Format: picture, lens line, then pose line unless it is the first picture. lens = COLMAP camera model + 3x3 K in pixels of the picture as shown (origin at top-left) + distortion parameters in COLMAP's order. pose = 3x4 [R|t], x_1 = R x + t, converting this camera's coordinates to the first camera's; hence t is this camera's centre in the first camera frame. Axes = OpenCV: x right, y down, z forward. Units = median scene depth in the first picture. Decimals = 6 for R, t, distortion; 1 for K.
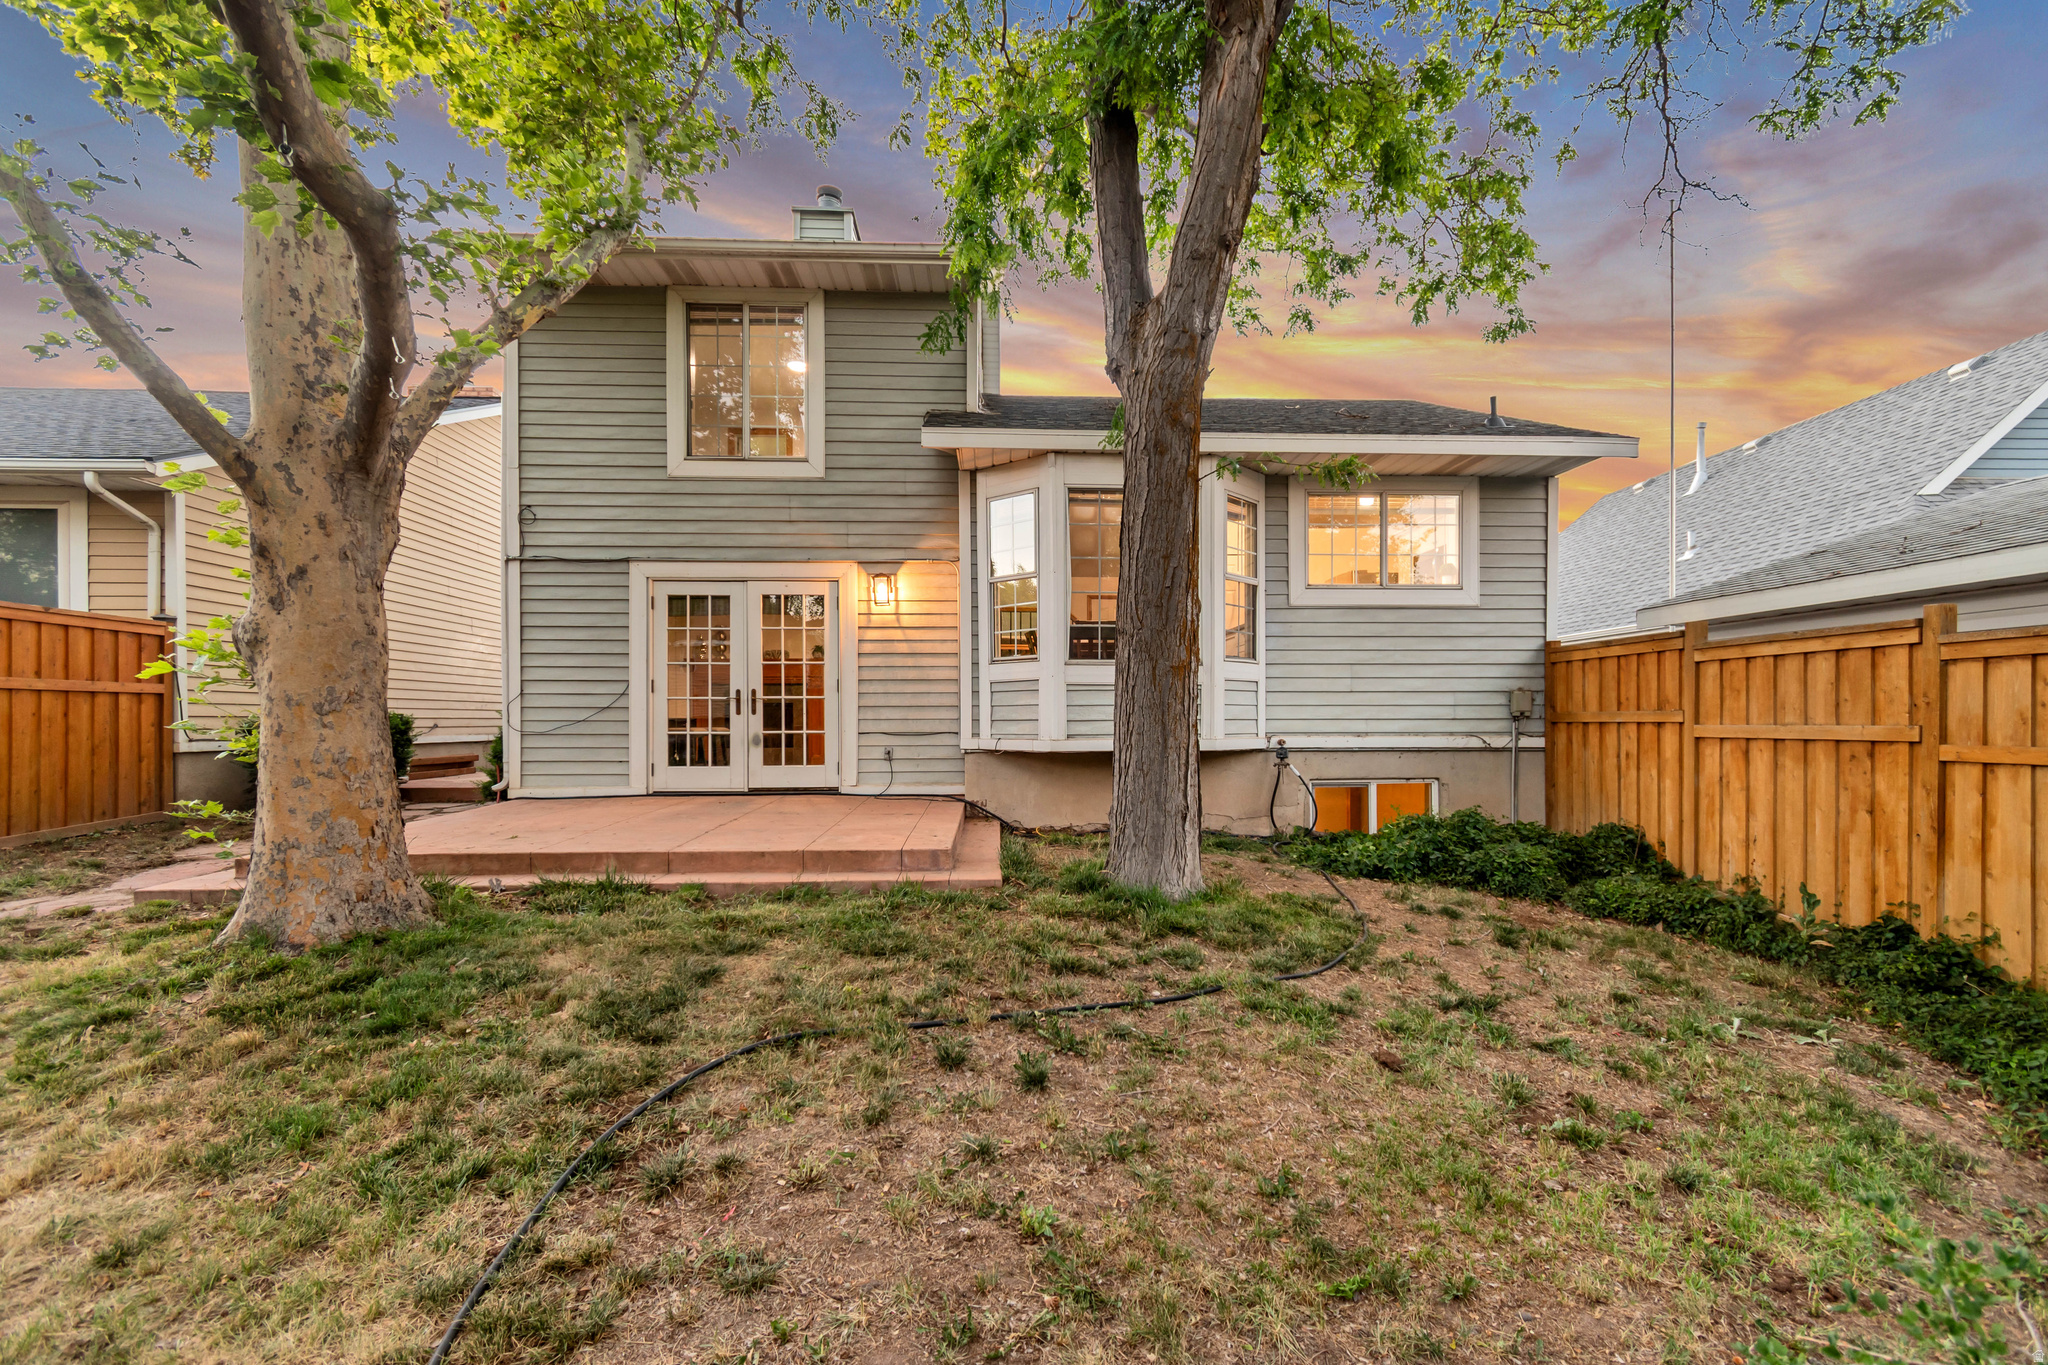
lens RADIAL K [[910.0, 0, 1031.7], [0, 910.0, 724.4], [0, 0, 1]] dist [0.001427, -0.000593]
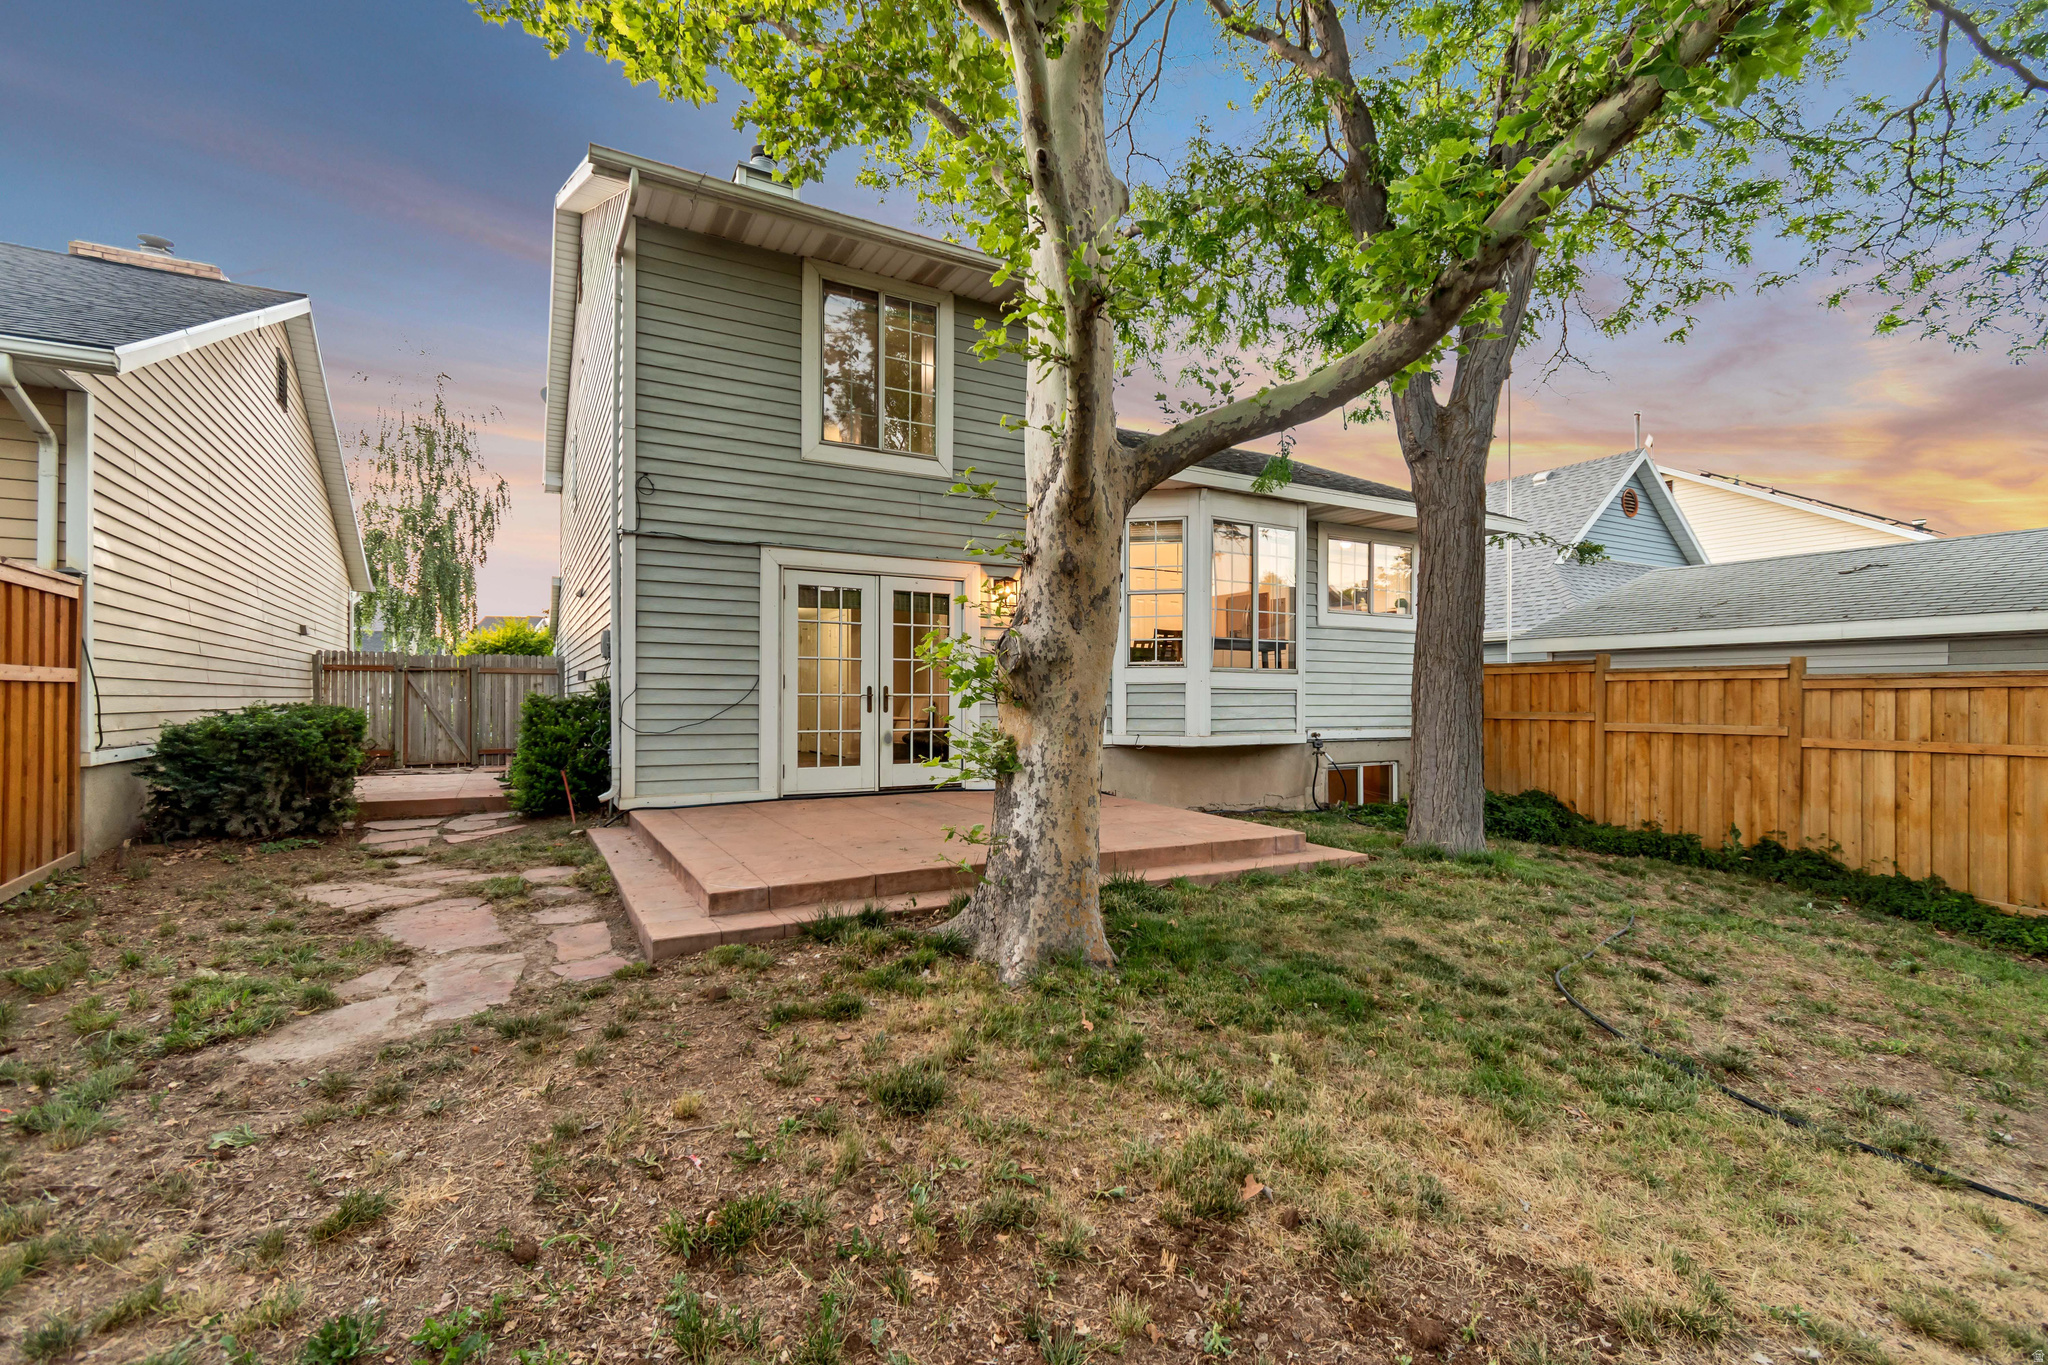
lens RADIAL K [[906.8, 0, 1019.1], [0, 906.8, 699.7], [0, 0, 1]] dist [0.002409, 0.000277]
pose [[0.897398, 0.005731, 0.441186, -0.638671], [-0.003746, 0.999979, -0.005370, -0.020578], [-0.441207, 0.003166, 0.897400, 0.064228]]
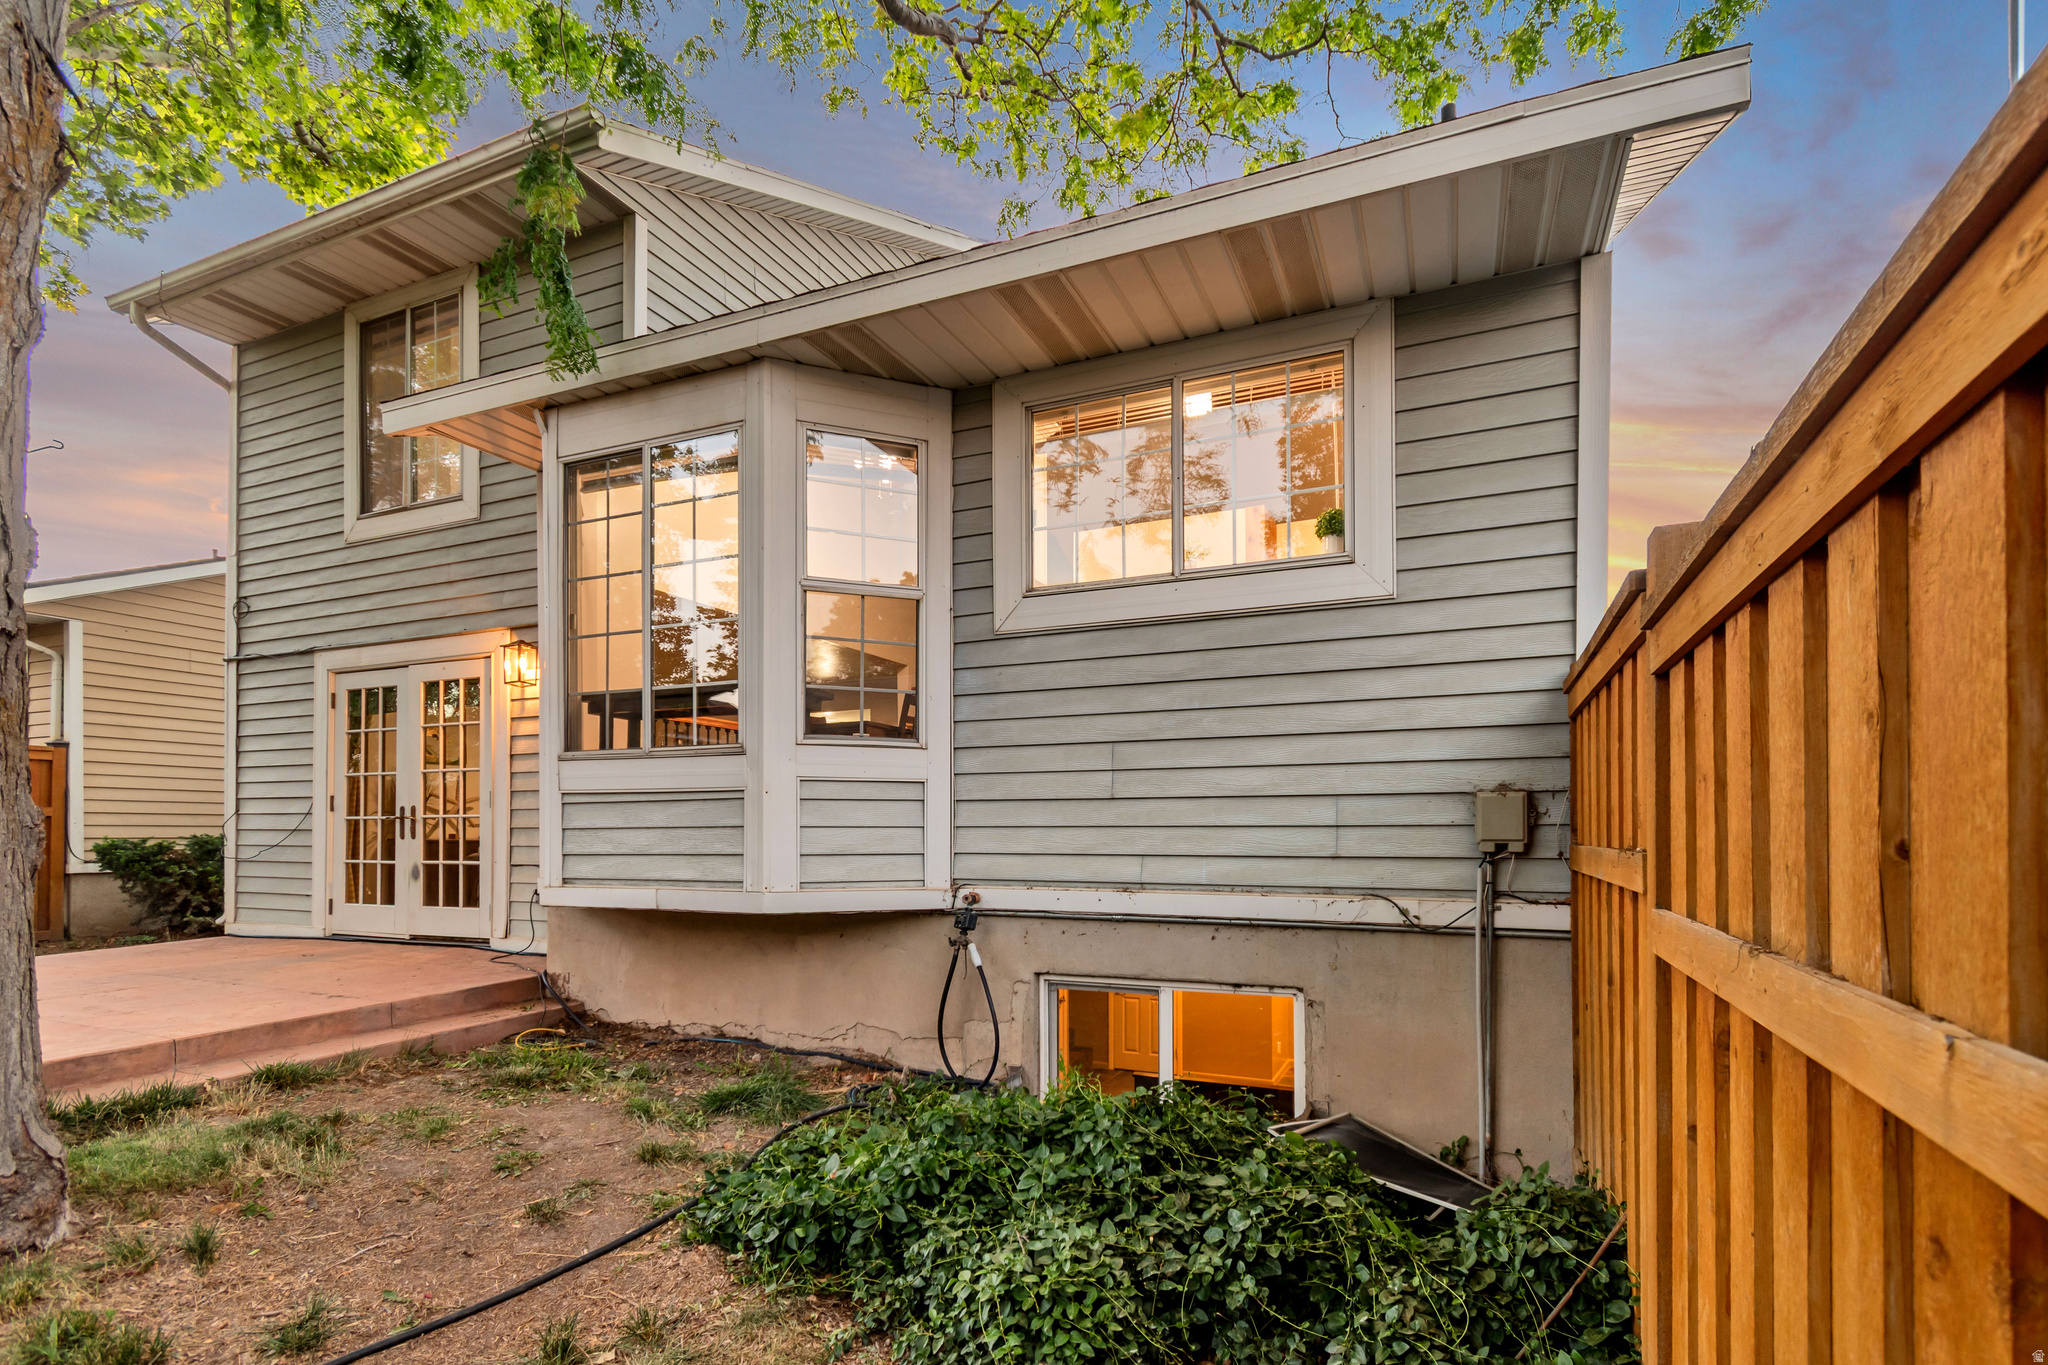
lens RADIAL K [[965.2, 0, 1031.7], [0, 965.2, 827.8], [0, 0, 1]] dist [0.000587, -0.000175]
pose [[0.899372, -0.000717, -0.437183, 0.545735], [-0.003222, 0.999961, -0.008269, -0.016163], [0.437172, 0.008845, 0.899334, 0.522306]]
